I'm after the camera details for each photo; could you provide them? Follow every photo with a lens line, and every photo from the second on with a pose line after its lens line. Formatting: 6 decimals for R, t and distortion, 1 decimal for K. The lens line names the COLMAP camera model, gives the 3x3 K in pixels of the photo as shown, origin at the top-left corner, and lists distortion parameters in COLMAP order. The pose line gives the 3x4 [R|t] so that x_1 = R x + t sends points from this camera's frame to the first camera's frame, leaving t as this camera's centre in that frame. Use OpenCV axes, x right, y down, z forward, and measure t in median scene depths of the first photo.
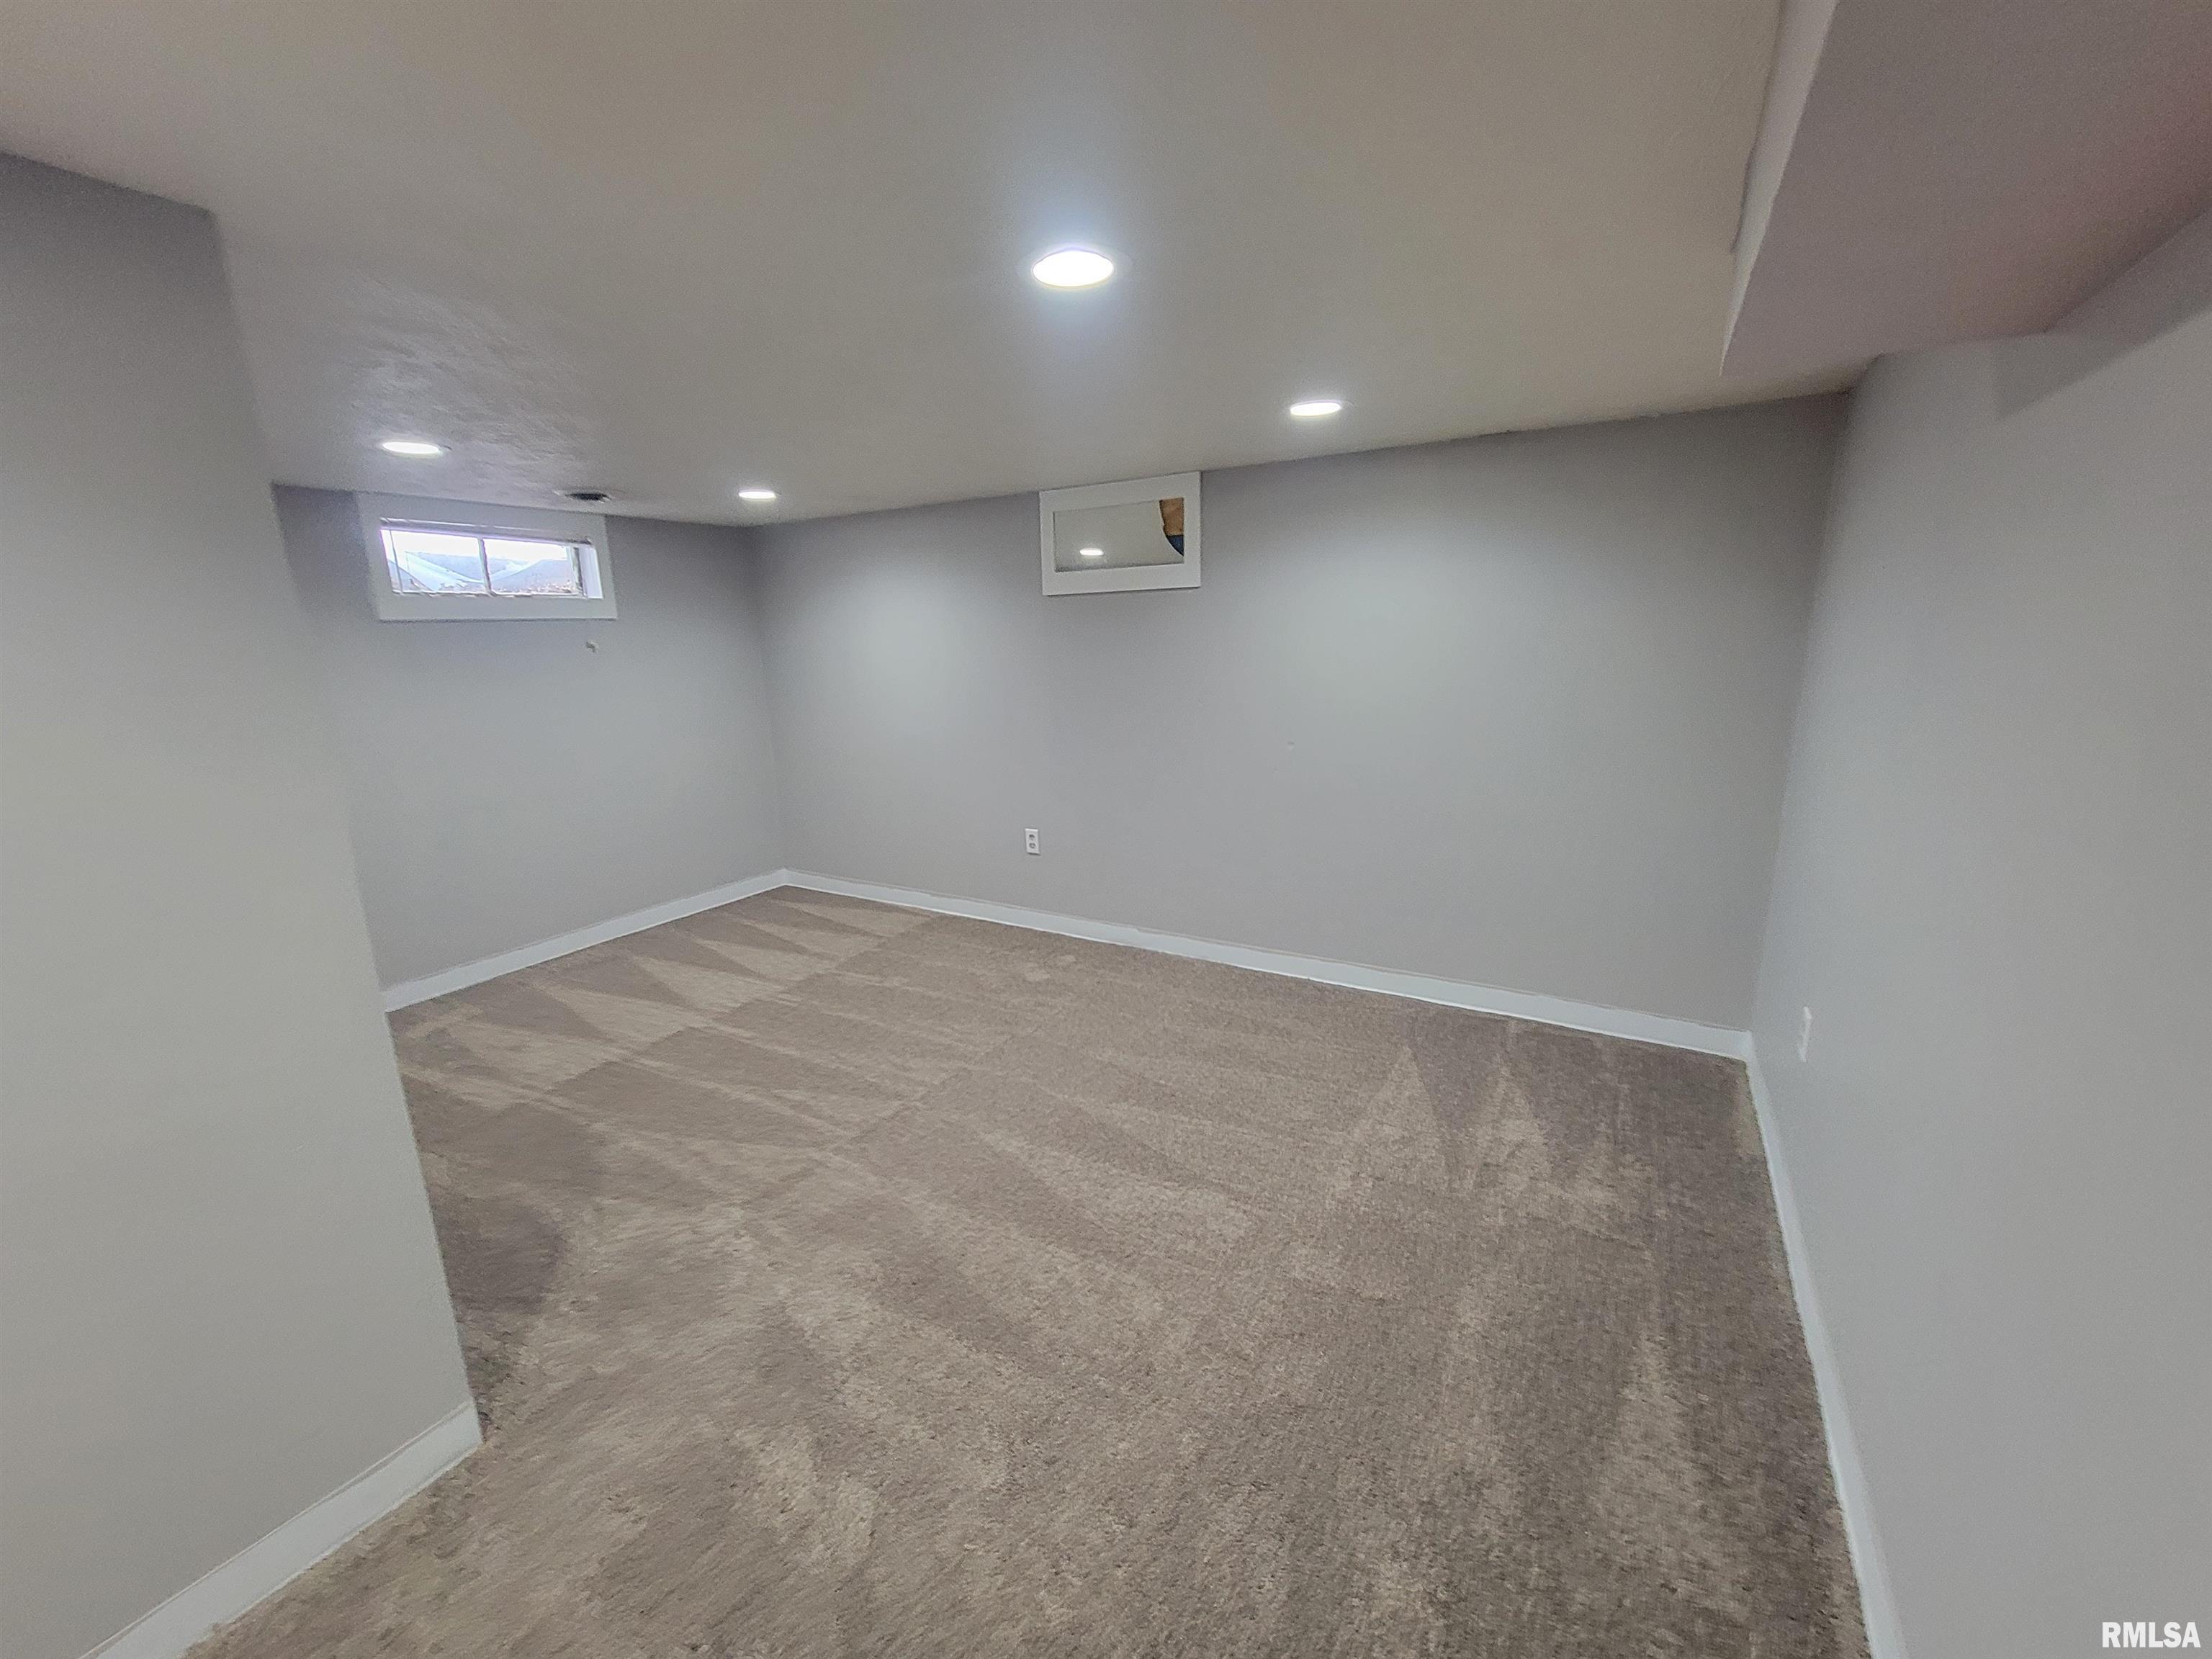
lens RADIAL K [[901.4, 0, 1086.3], [0, 901.4, 835.7], [0, 0, 1]] dist [-0.002336, -0.000529]
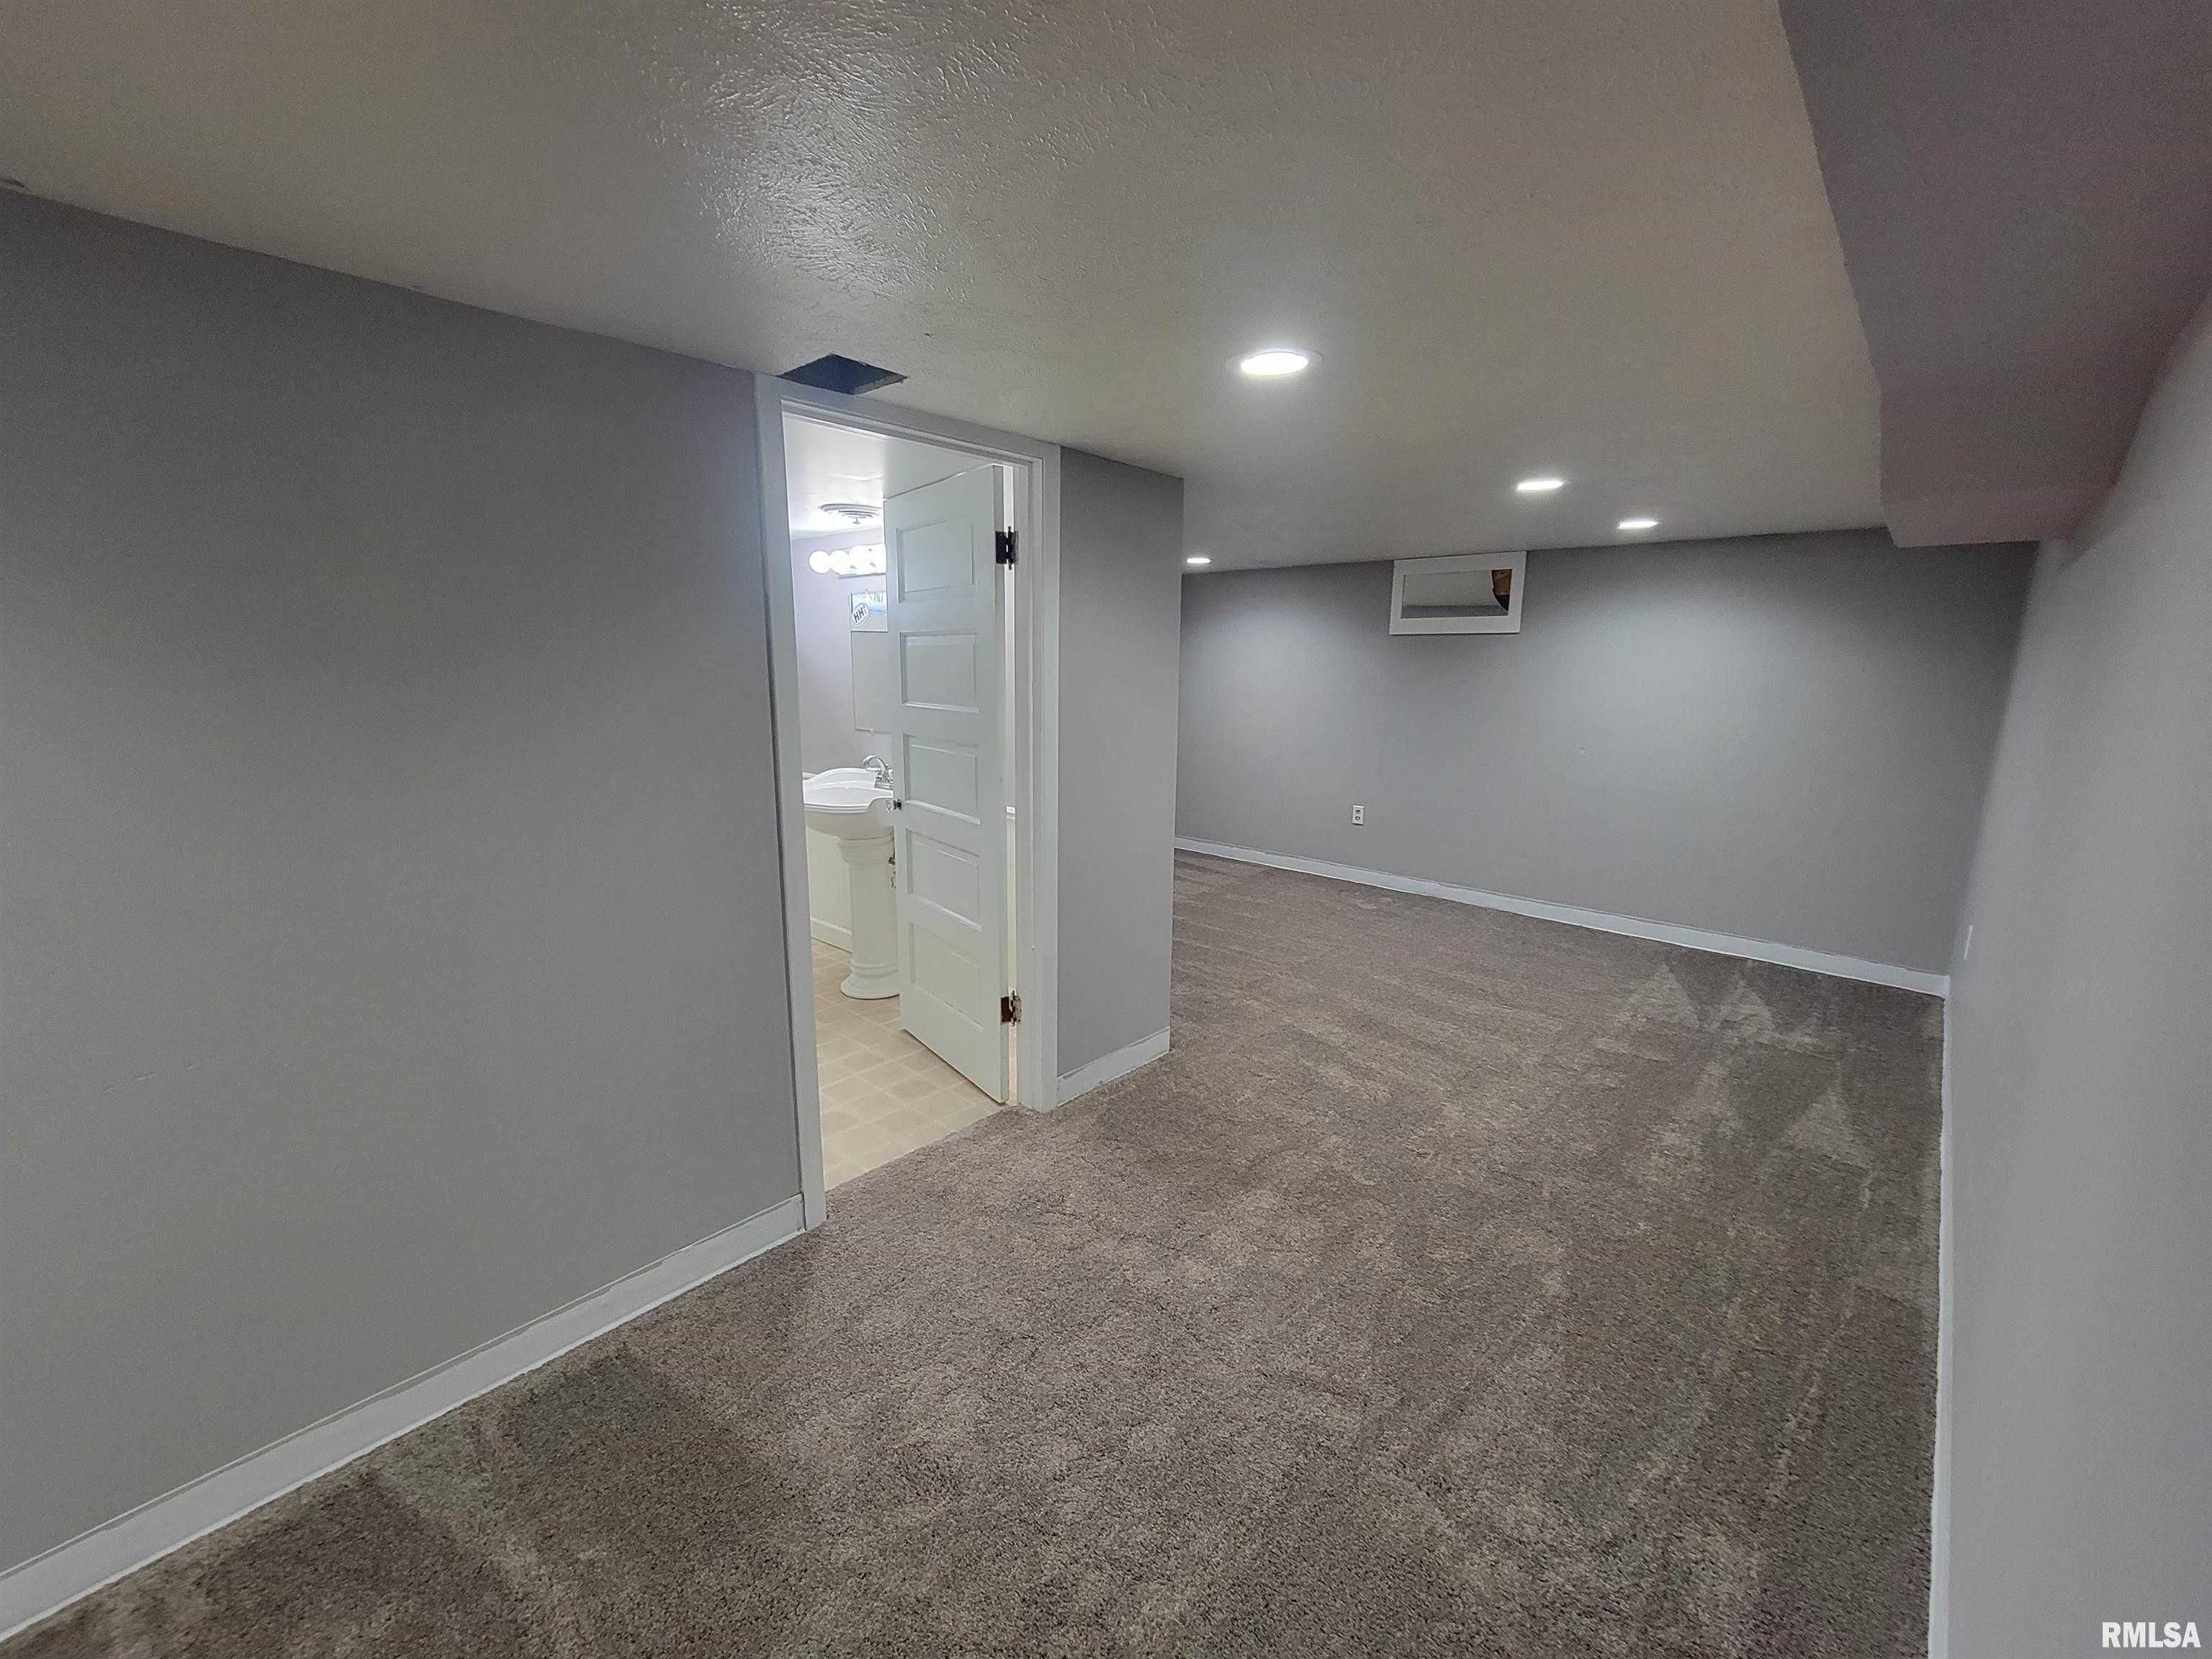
lens RADIAL K [[901.4, 0, 1087.0], [0, 901.4, 836.9], [0, 0, 1]] dist [-0.002336, -0.000529]
pose [[0.977574, 0.076952, -0.196029, -0.287417], [-0.081855, 0.996499, -0.017020, 0.144675], [0.194033, 0.032684, 0.980450, -0.603397]]
